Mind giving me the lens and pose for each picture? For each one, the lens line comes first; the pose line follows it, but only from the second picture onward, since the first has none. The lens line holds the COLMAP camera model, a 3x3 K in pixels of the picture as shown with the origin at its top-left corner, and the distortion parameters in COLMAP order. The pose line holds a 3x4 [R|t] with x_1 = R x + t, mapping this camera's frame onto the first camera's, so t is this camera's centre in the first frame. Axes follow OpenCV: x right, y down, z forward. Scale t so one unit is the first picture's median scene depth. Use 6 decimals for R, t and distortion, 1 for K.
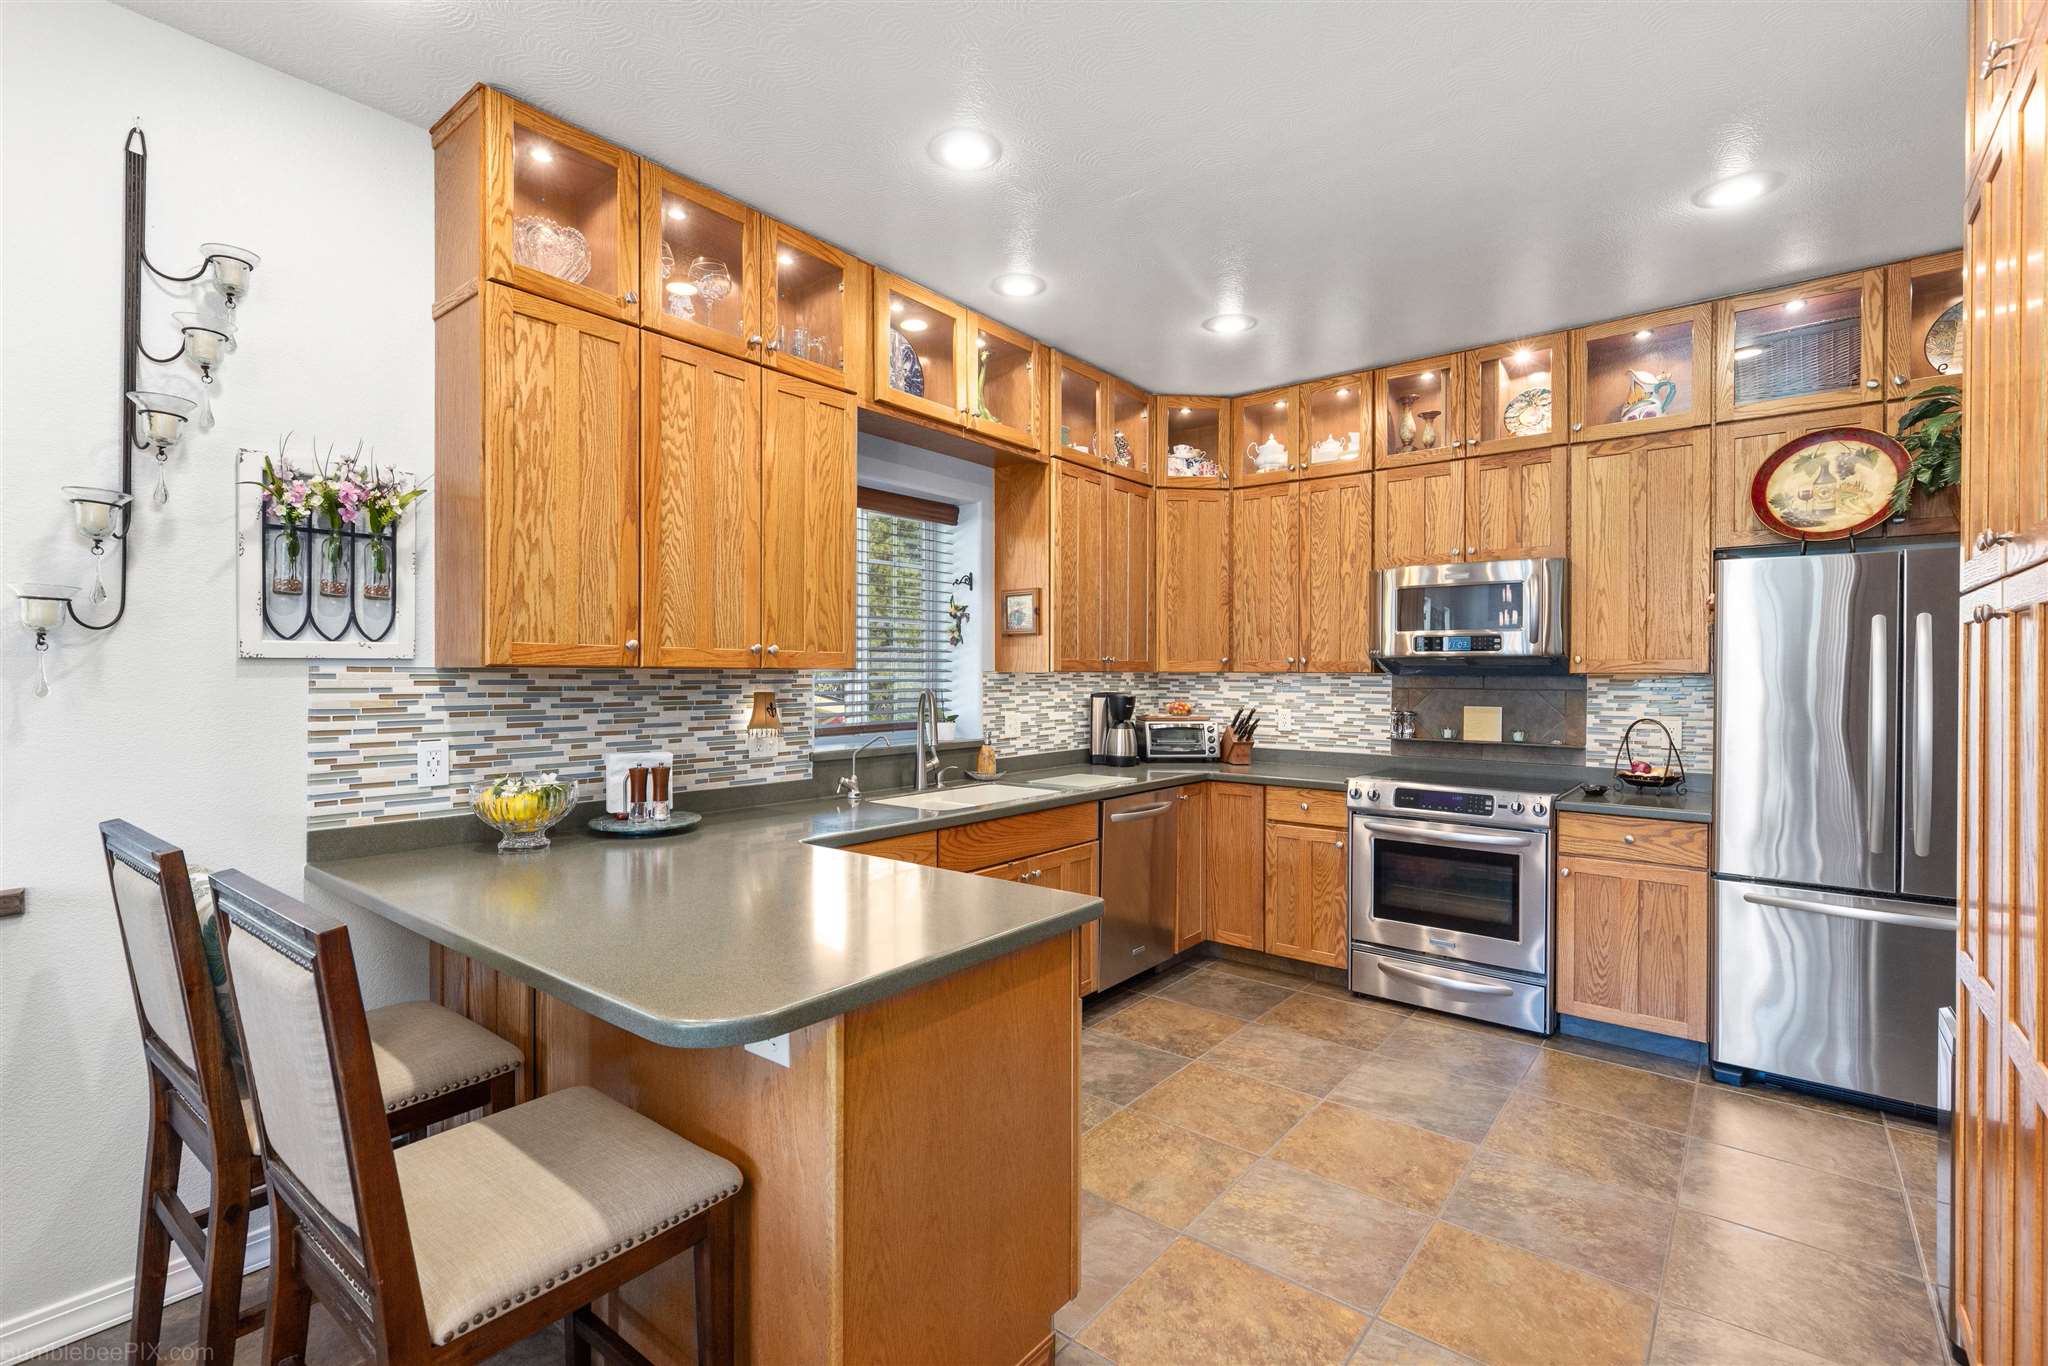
lens RADIAL K [[922.5, 0, 1013.2], [0, 922.5, 674.1], [0, 0, 1]] dist [0.001154, -0.000060]
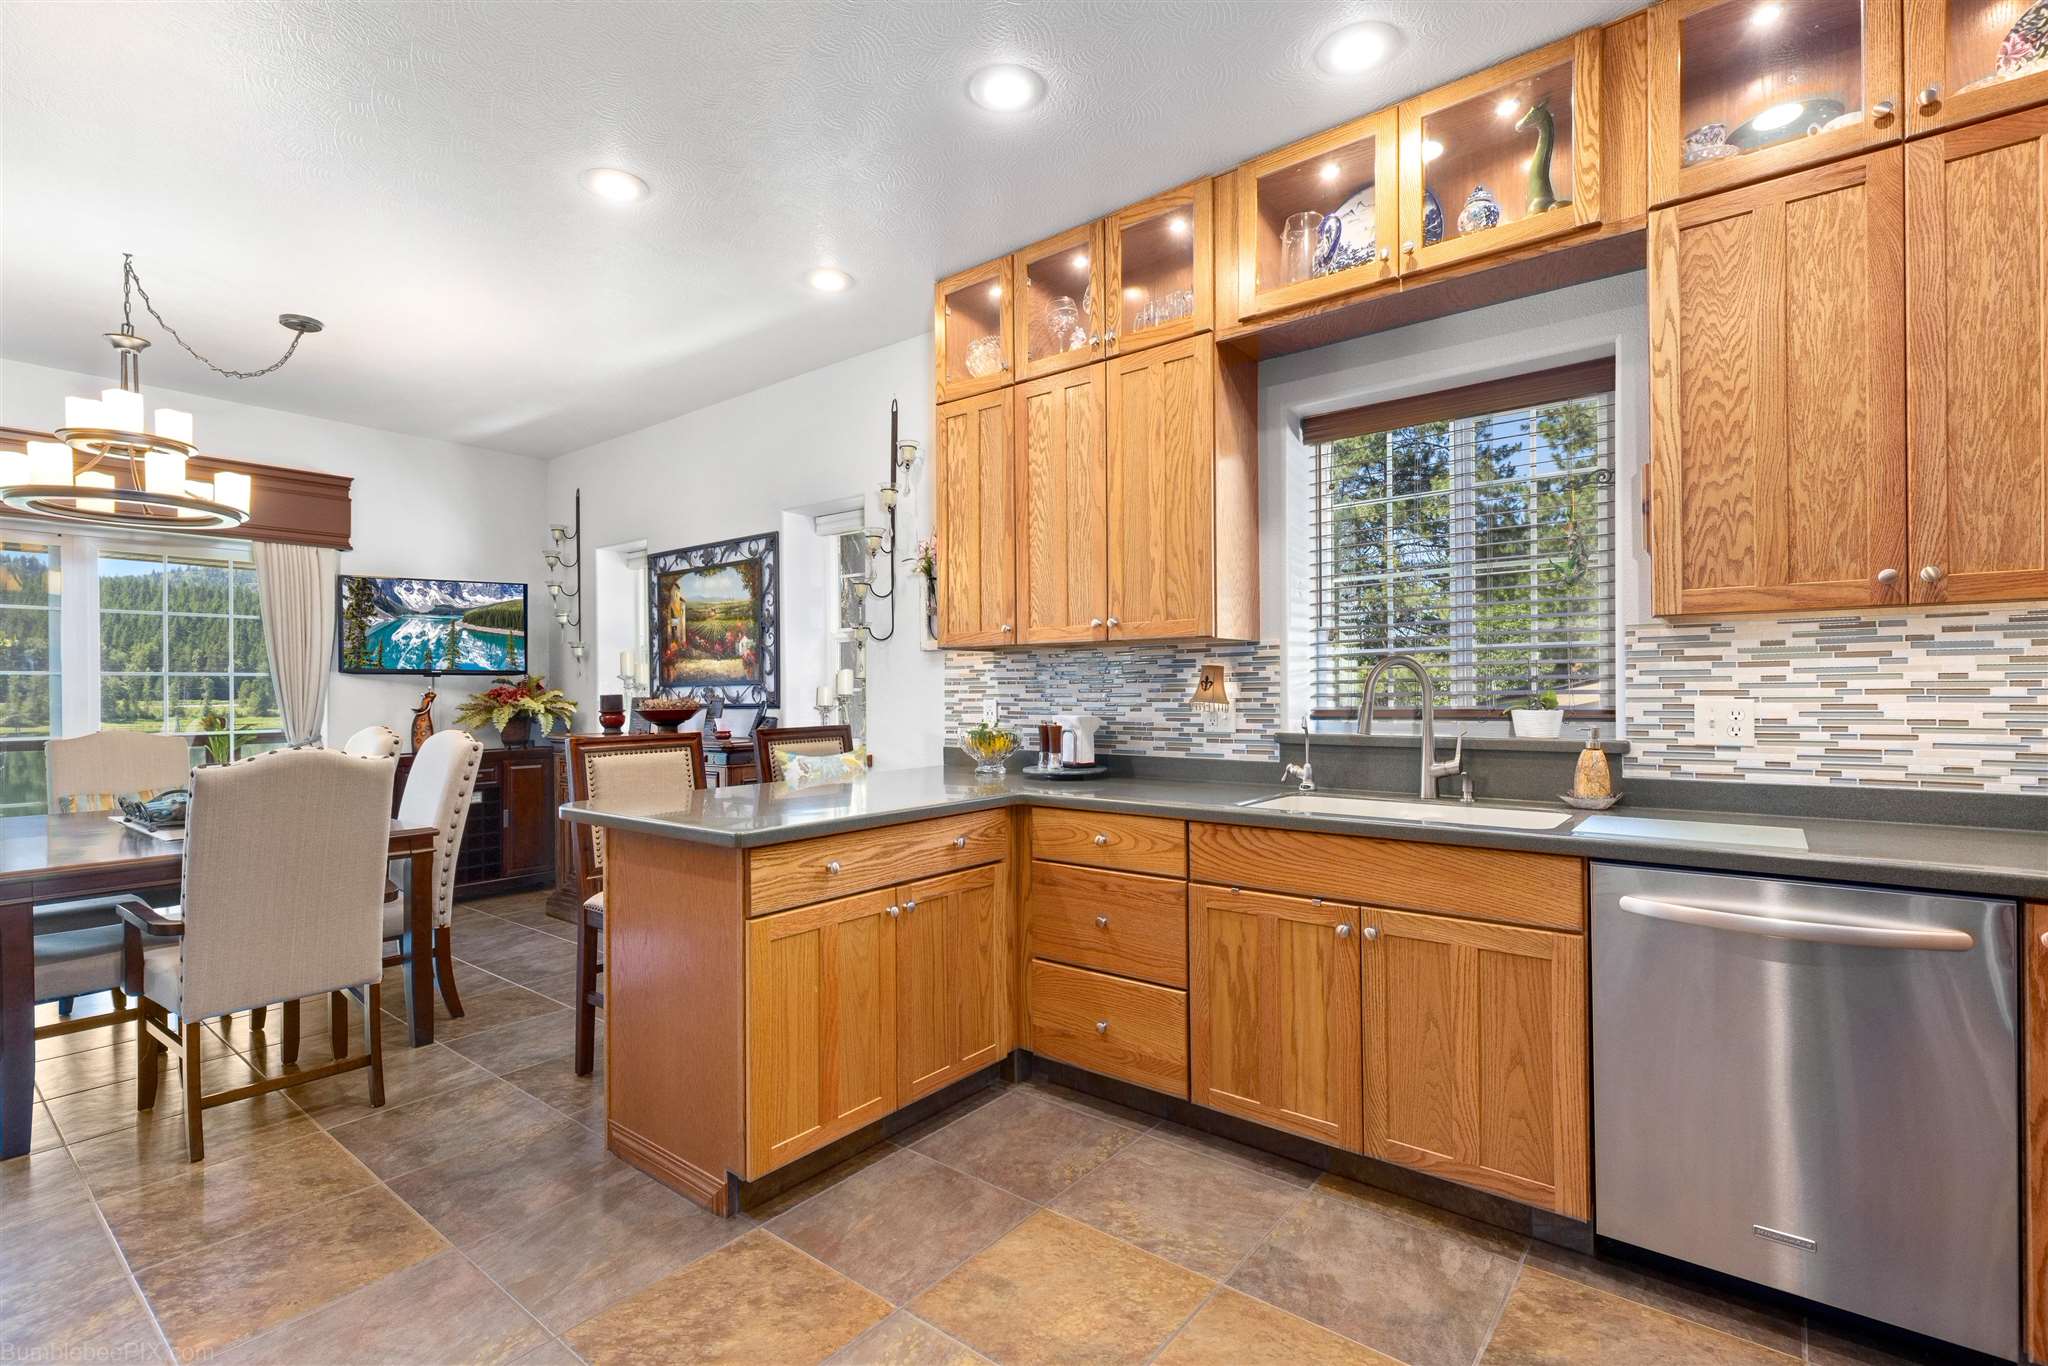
lens RADIAL K [[933.7, 0, 1020.5], [0, 933.7, 687.6], [0, 0, 1]] dist [0.007612, -0.000369]
pose [[0.005886, -0.005042, -0.999970, 0.746734], [0.009045, 0.999947, -0.004988, 0.047681], [0.999942, -0.009015, 0.005932, 0.817813]]
